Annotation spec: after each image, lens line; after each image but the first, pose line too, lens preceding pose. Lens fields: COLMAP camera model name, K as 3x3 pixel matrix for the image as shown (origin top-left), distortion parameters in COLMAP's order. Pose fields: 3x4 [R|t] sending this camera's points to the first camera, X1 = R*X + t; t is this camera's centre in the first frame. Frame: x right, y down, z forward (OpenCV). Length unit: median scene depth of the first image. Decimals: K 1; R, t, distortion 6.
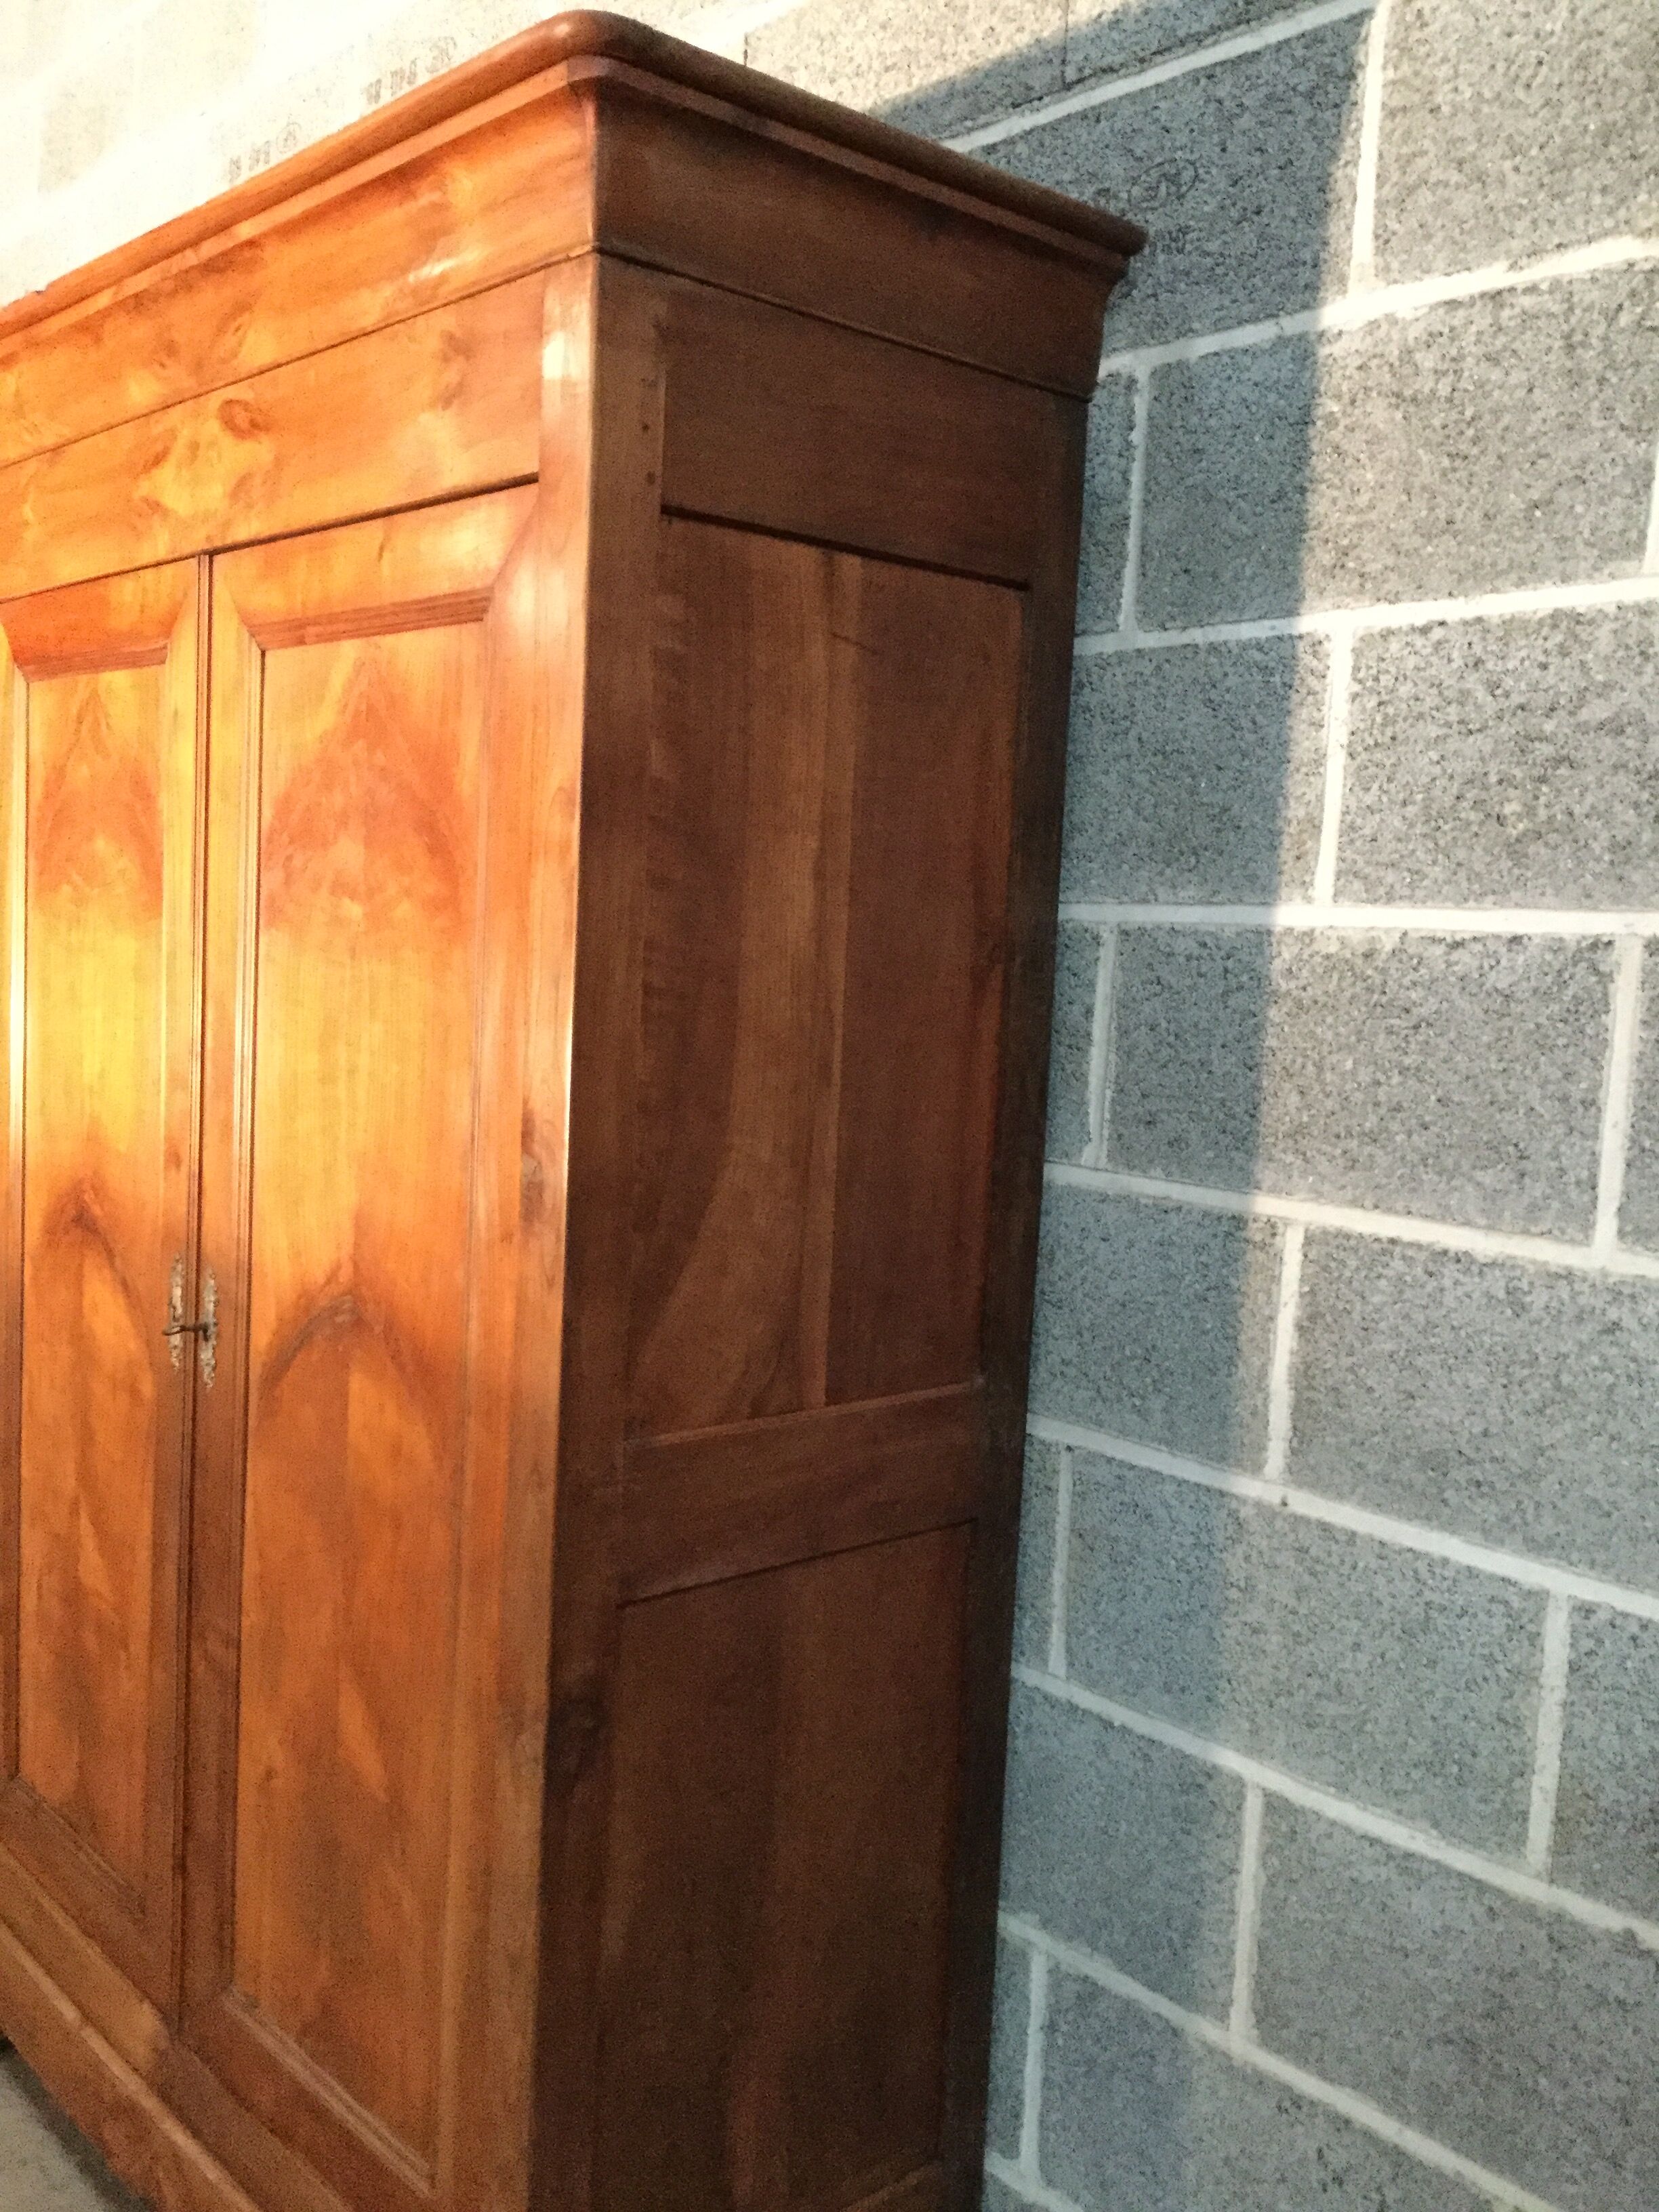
lens RADIAL K [[2018.1, 0, 840.0], [0, 2018.1, 1113.5], [0, 0, 1]] dist [0.043282, 0.000000]
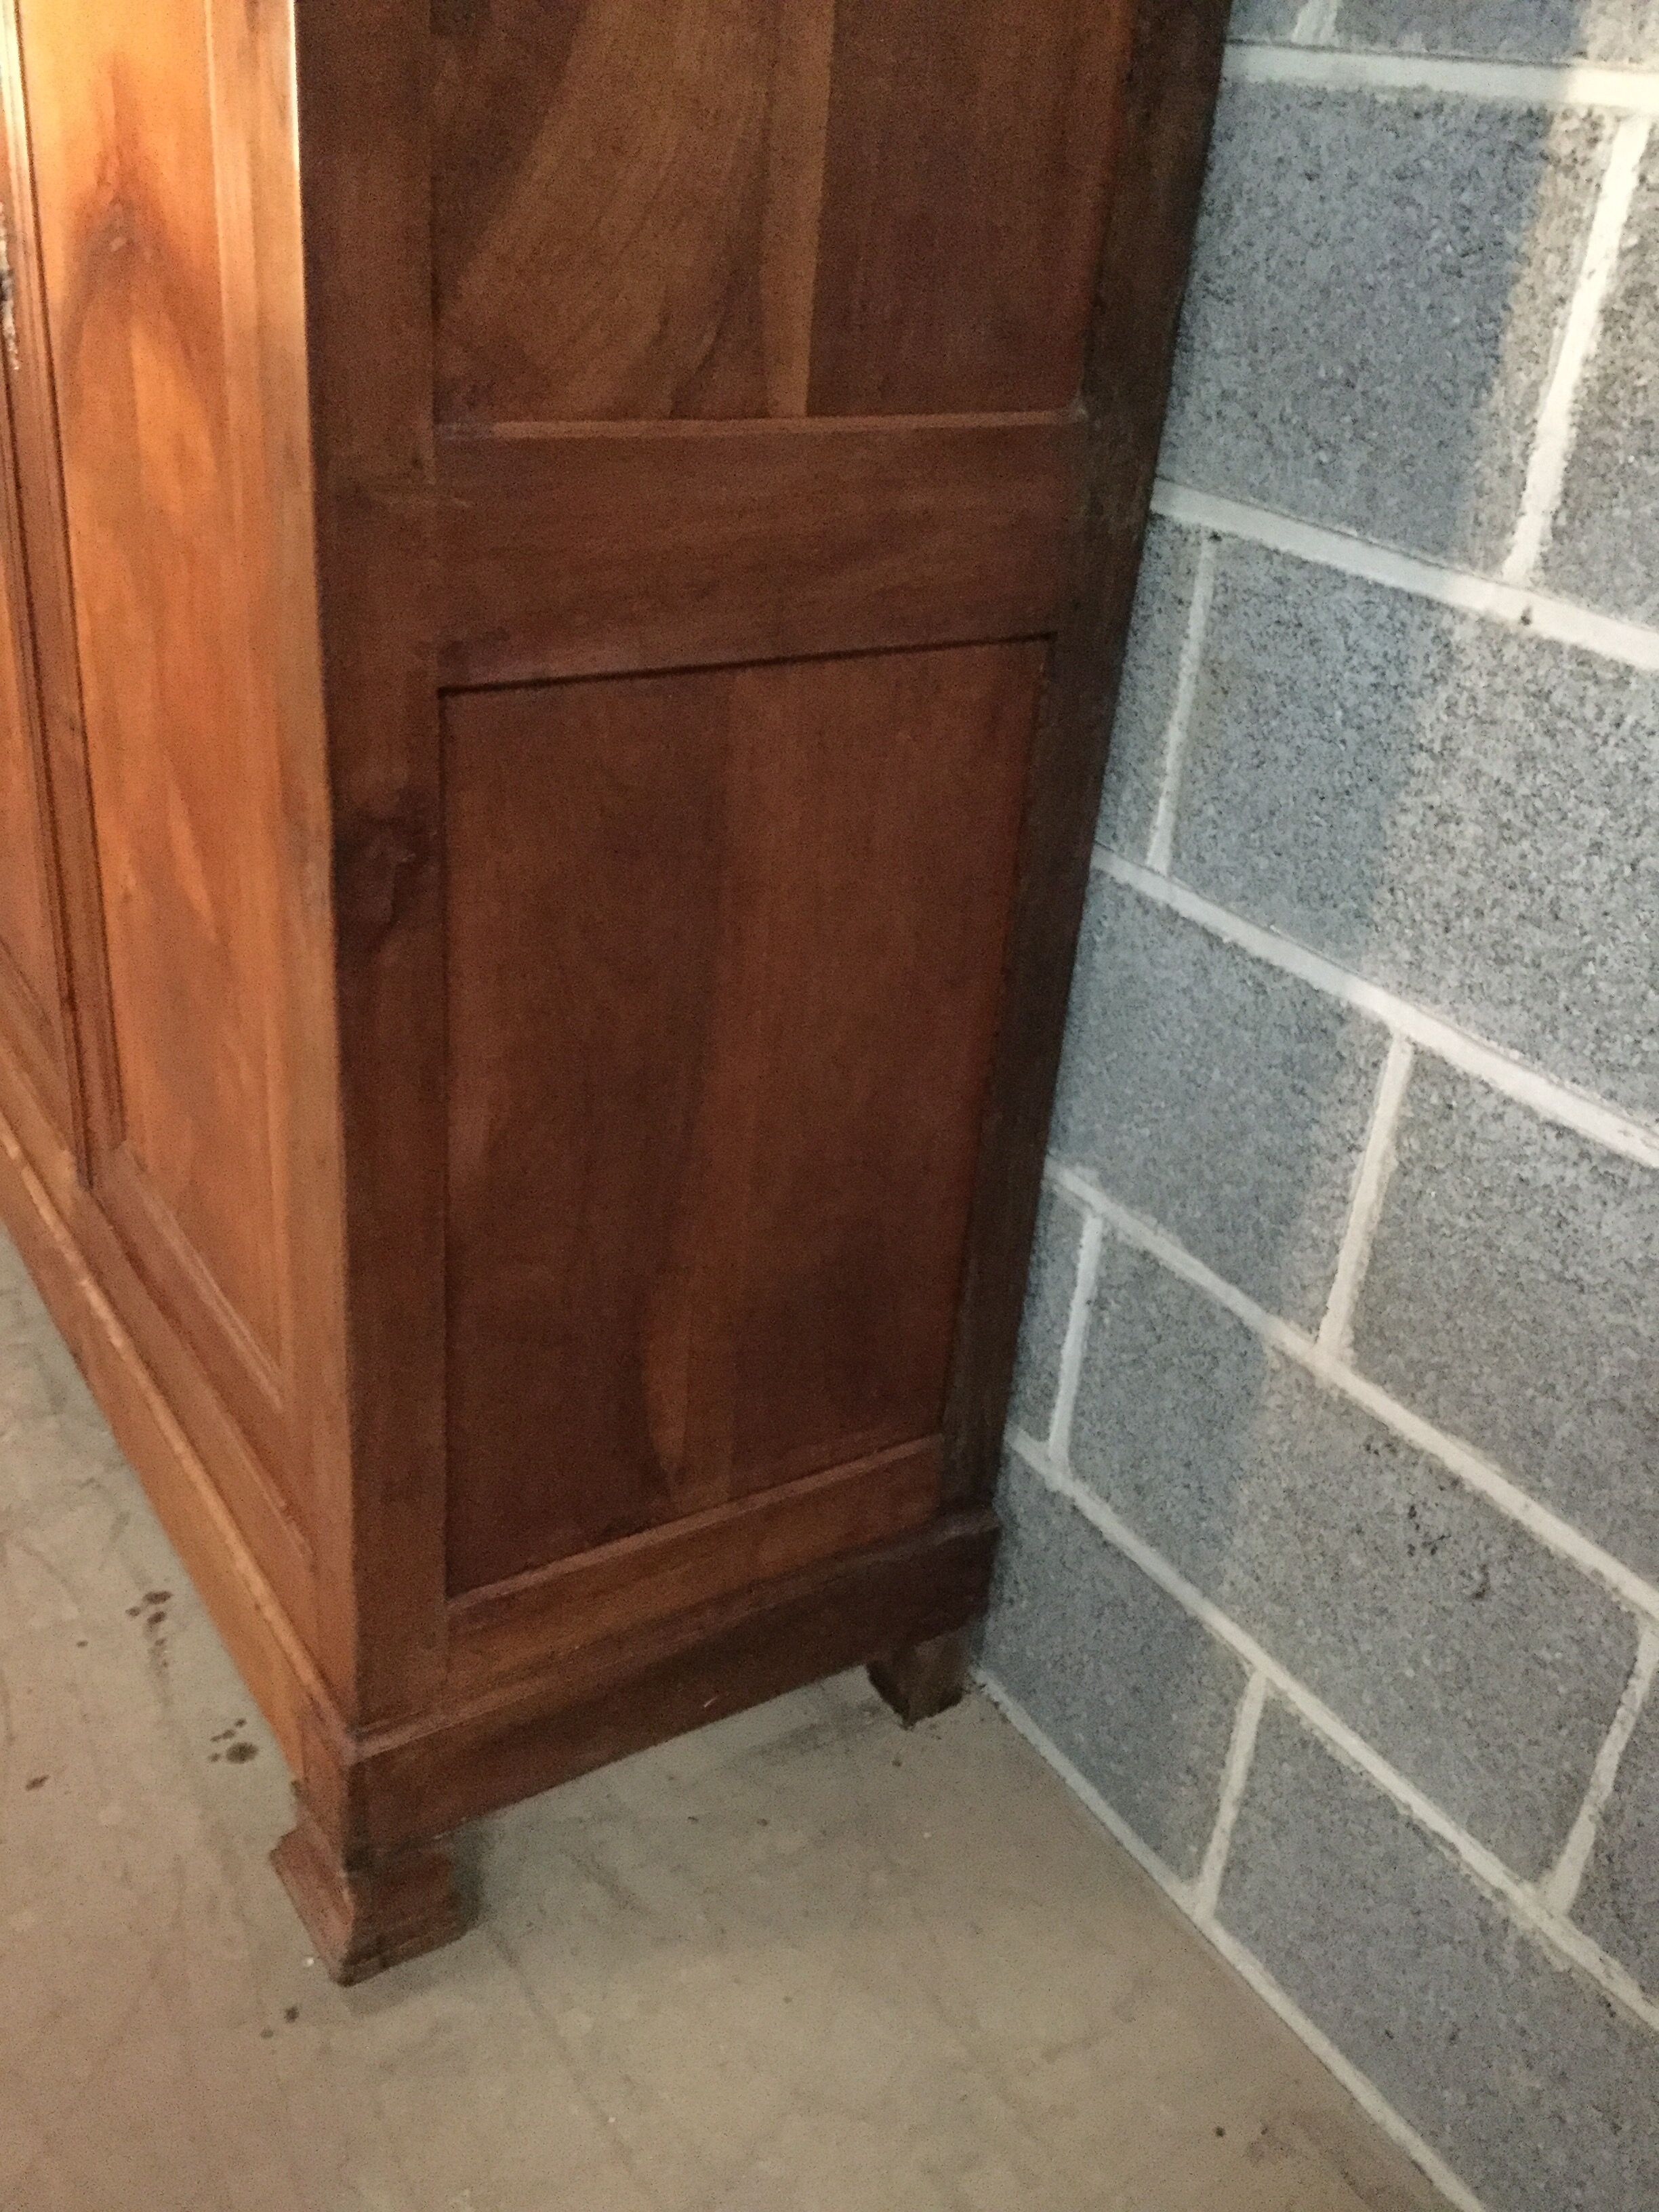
lens RADIAL K [[2018.1, 0, 824.3], [0, 2018.1, 1107.4], [0, 0, 1]] dist [0.043282, 0.000000]
pose [[0.986506, 0.101026, -0.128837, 0.101479], [-0.046779, 0.928043, 0.369523, 0.109447], [0.156898, -0.358510, 0.920247, 0.332566]]
